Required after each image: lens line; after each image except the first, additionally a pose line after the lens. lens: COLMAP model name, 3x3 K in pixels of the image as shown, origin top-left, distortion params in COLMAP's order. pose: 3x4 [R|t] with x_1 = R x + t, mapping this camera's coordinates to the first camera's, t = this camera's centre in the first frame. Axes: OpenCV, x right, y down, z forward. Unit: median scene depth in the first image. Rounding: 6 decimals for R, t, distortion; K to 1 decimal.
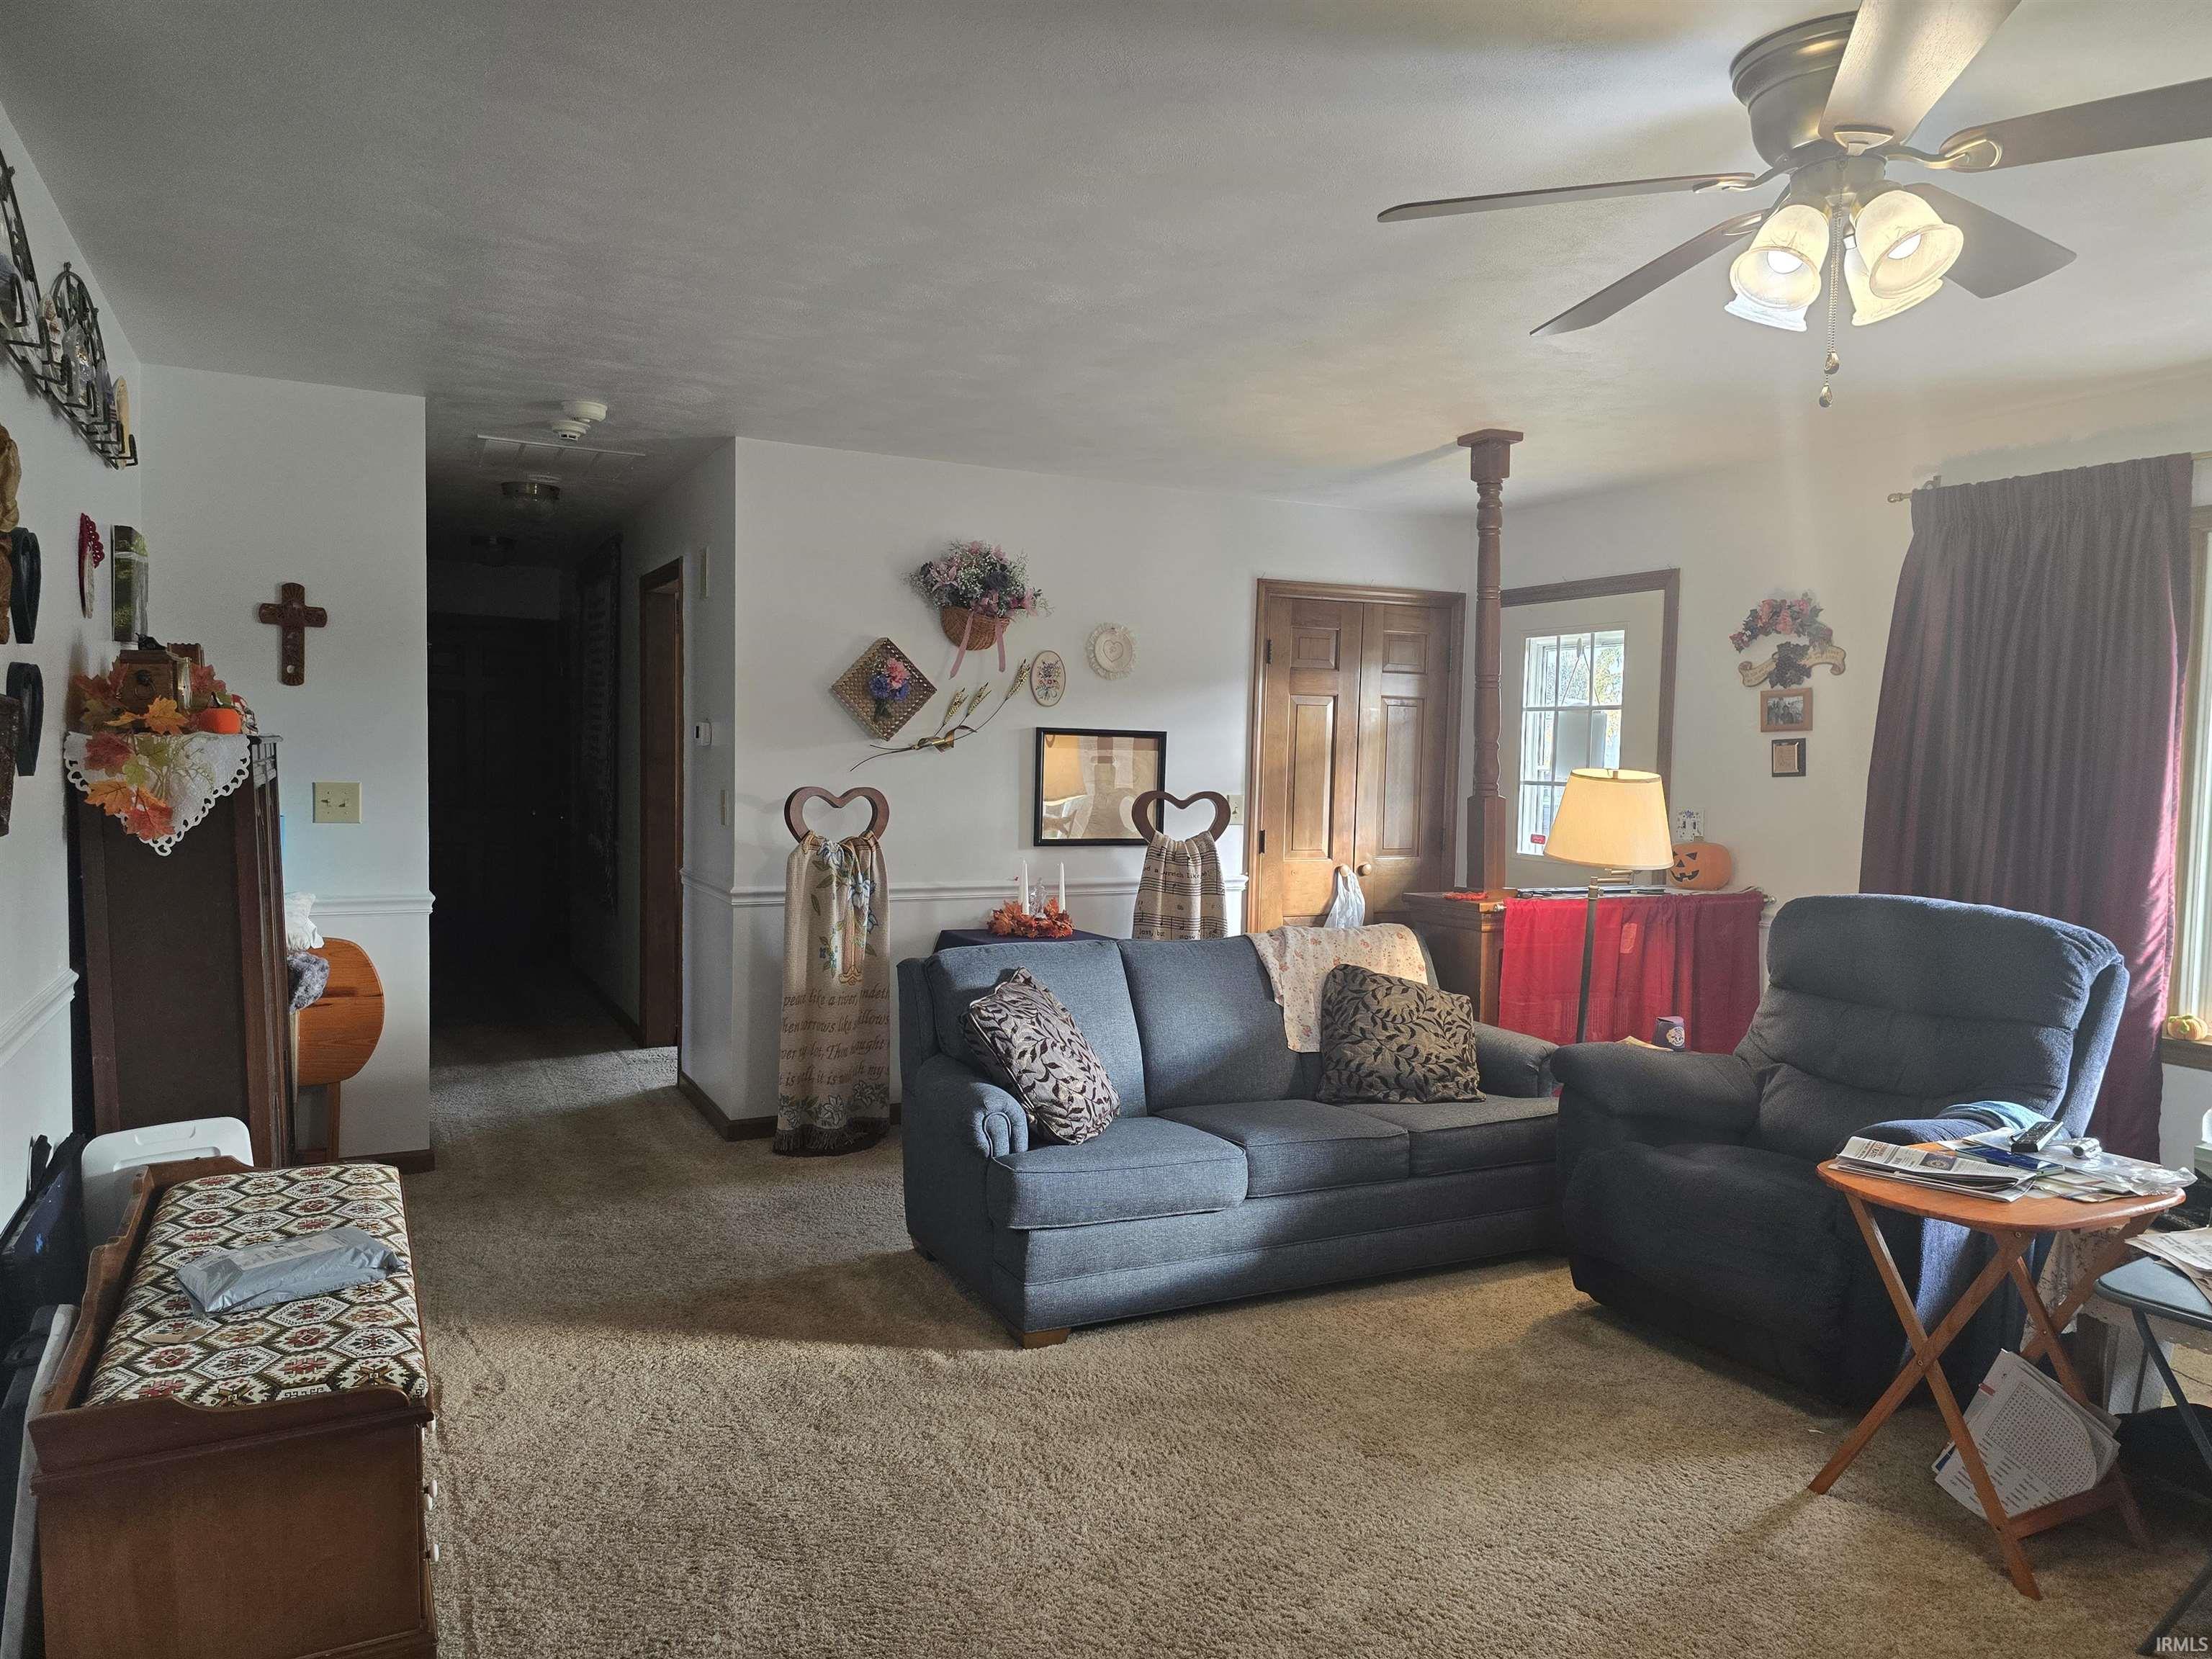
lens RADIAL K [[1489.9, 0, 1106.0], [0, 1489.9, 829.5], [0, 0, 1]] dist [0.086284, -0.089277]
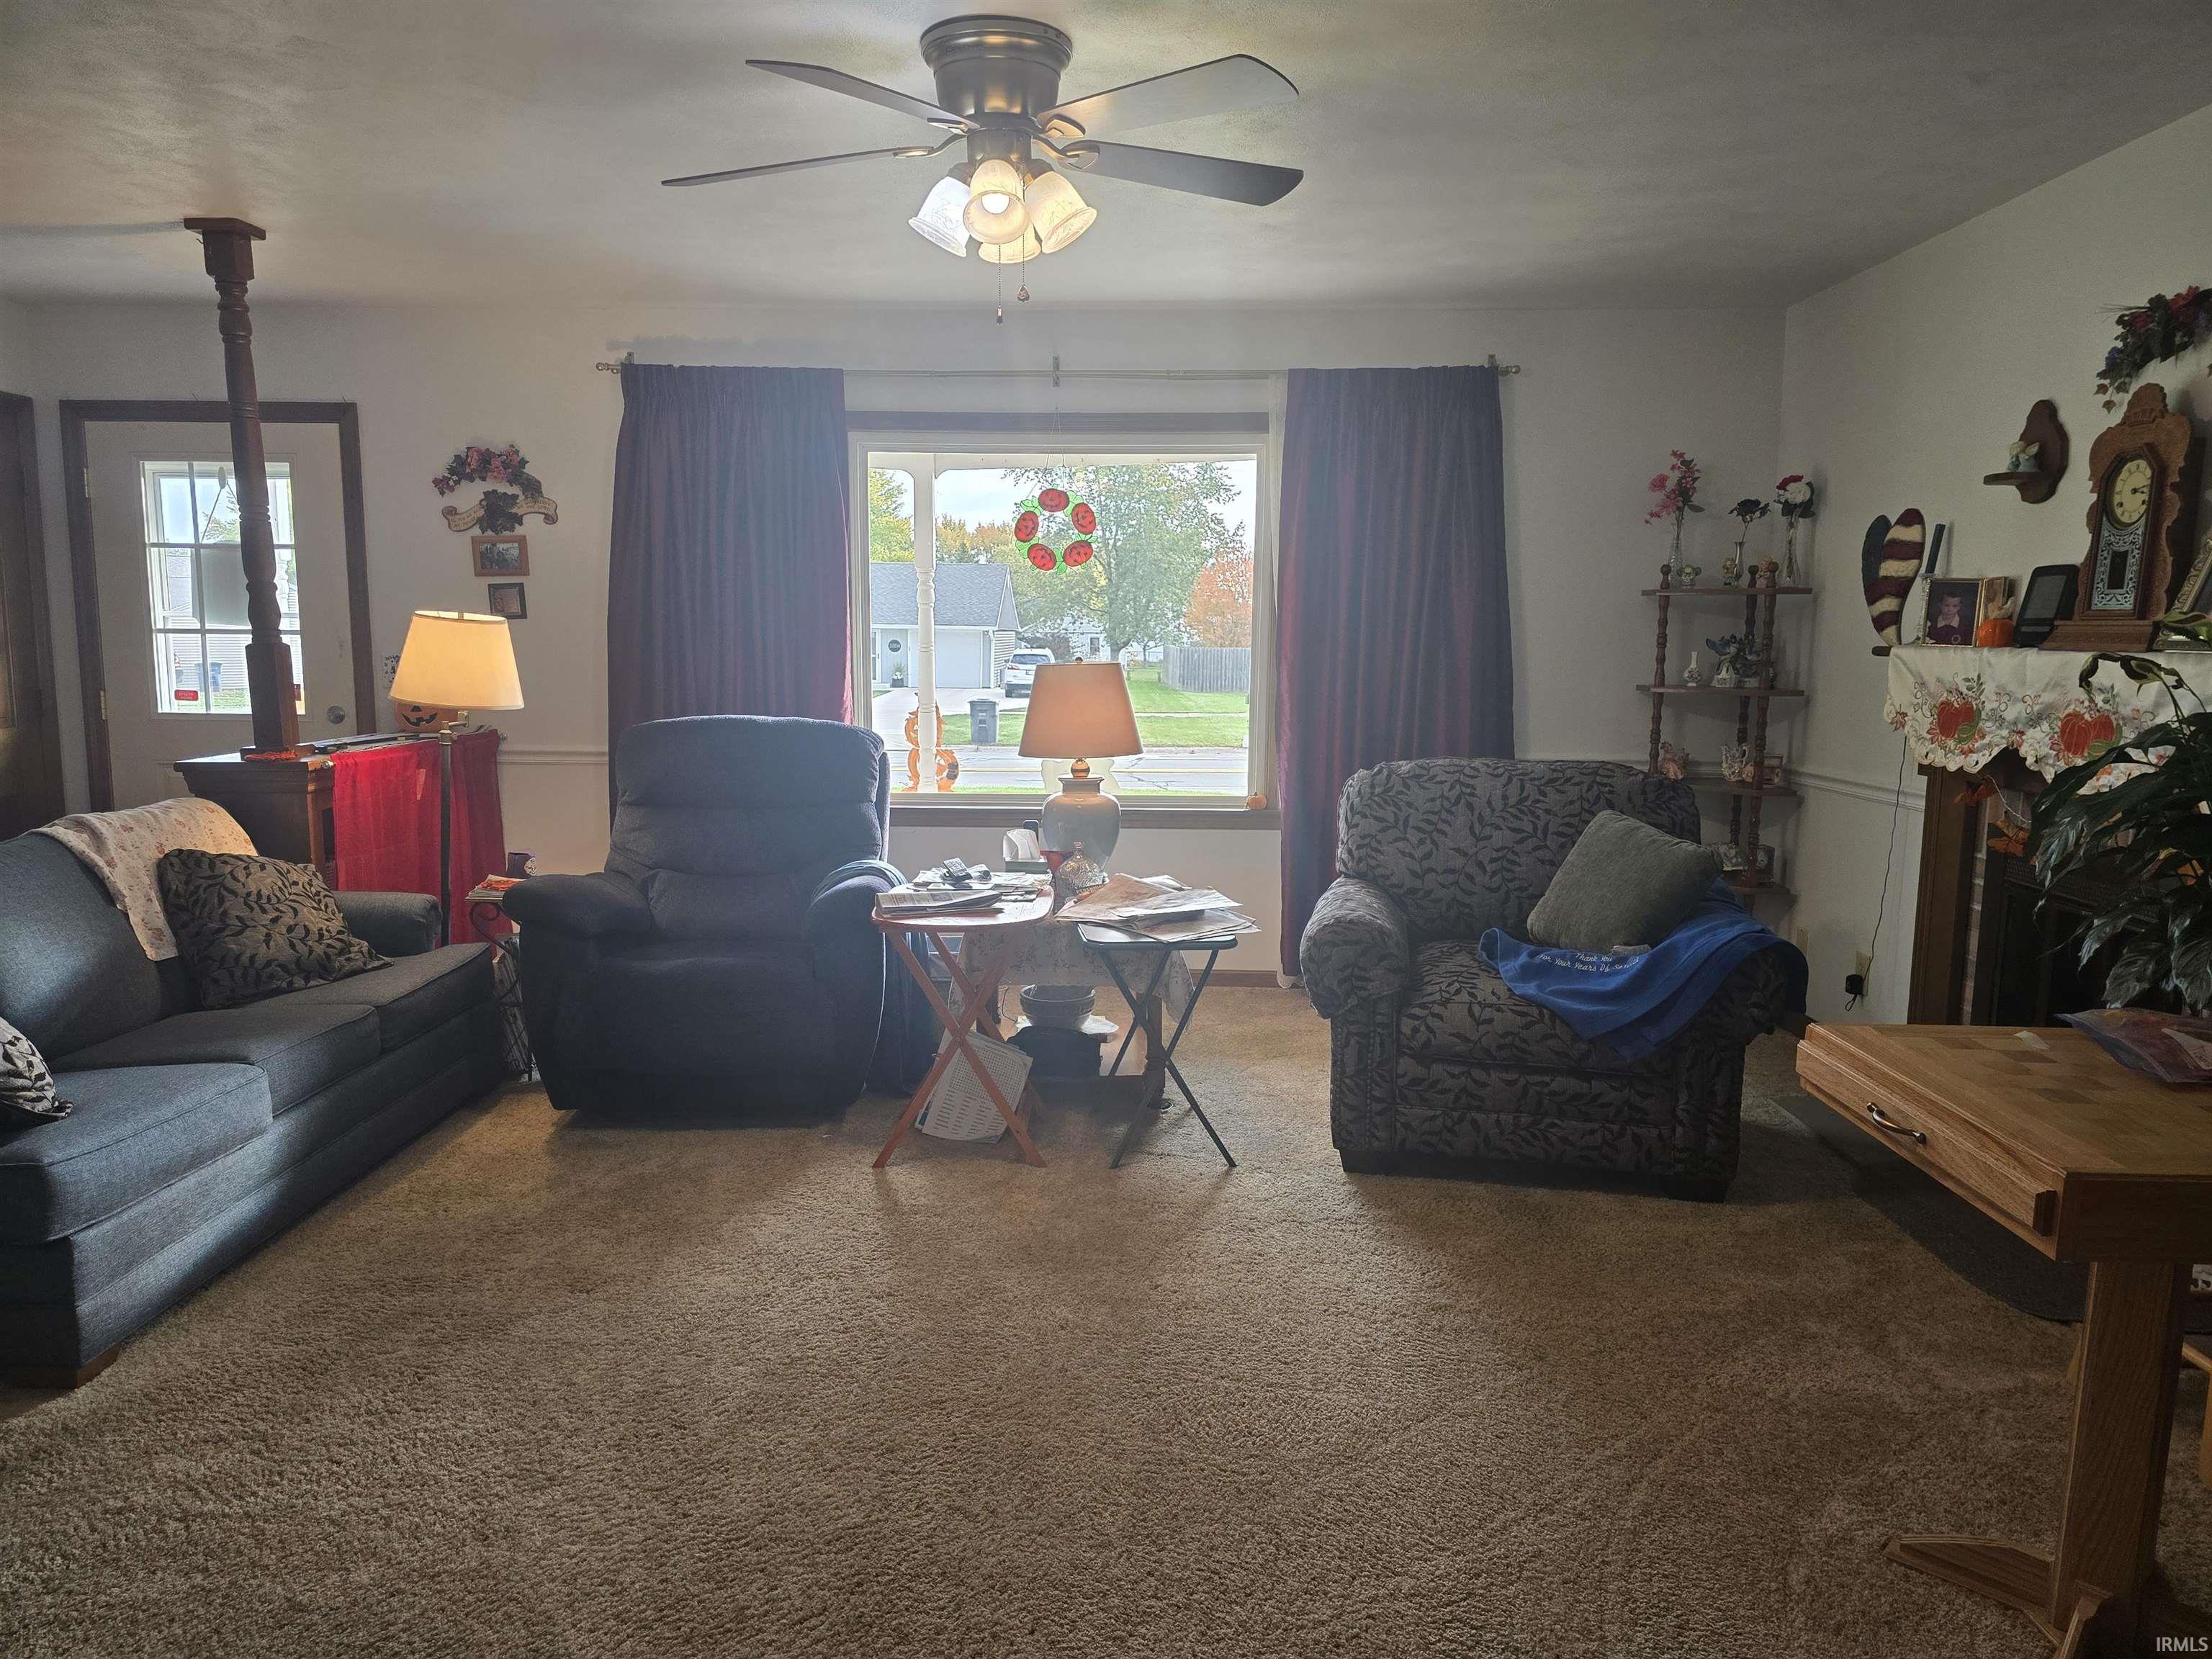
lens RADIAL K [[1488.7, 0, 1106.0], [0, 1488.7, 829.5], [0, 0, 1]] dist [0.015878, 0.000836]
pose [[0.472051, -0.136003, 0.871017, -0.340741], [0.047810, 0.990524, 0.128753, -0.004057], [-0.880274, -0.019135, 0.474080, 0.152441]]
